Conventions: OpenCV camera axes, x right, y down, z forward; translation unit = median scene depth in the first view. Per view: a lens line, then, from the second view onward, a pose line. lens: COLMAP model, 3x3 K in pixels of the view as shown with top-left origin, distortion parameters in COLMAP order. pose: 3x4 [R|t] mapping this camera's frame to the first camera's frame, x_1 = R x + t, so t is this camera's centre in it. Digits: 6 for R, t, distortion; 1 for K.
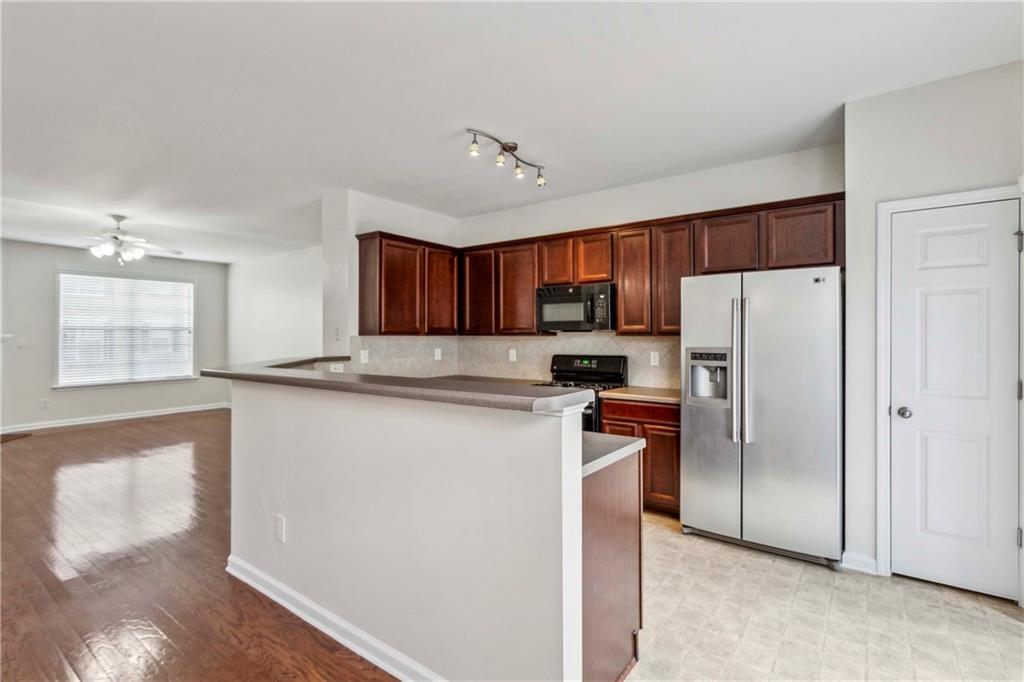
lens RADIAL K [[494.5, 0, 512.6], [0, 494.5, 332.3], [0, 0, 1]] dist [0.015083, 0.000758]
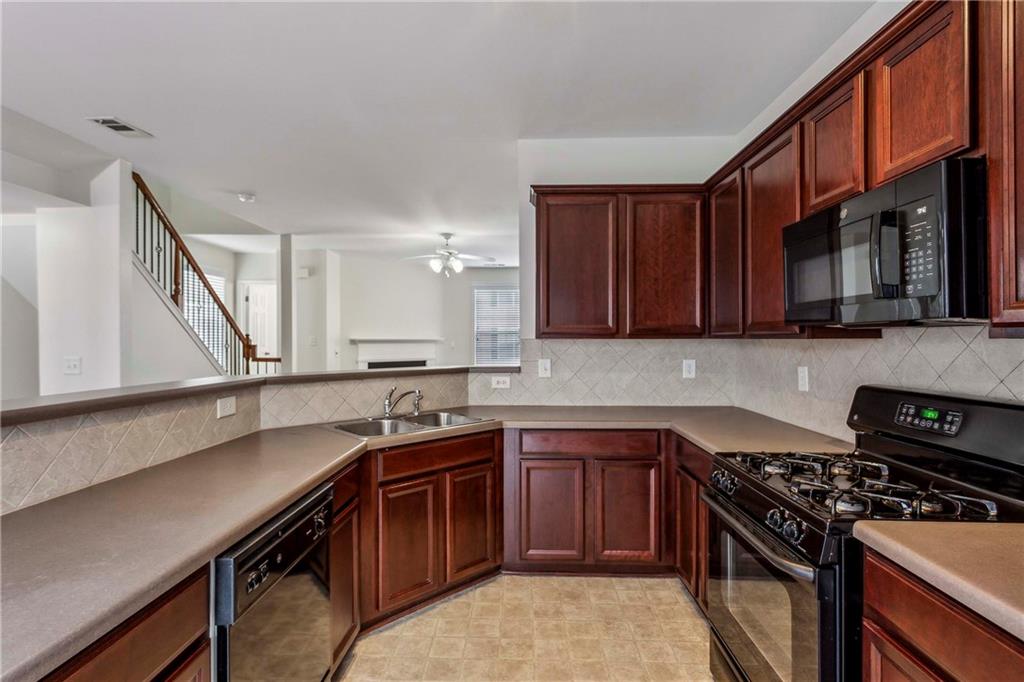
lens RADIAL K [[494.5, 0, 517.0], [0, 494.5, 339.4], [0, 0, 1]] dist [0.015083, 0.000758]
pose [[0.600126, -0.001205, -0.799905, 0.210609], [0.005301, 0.999983, 0.002471, 0.004649], [0.799888, -0.005723, 0.600122, 0.461313]]
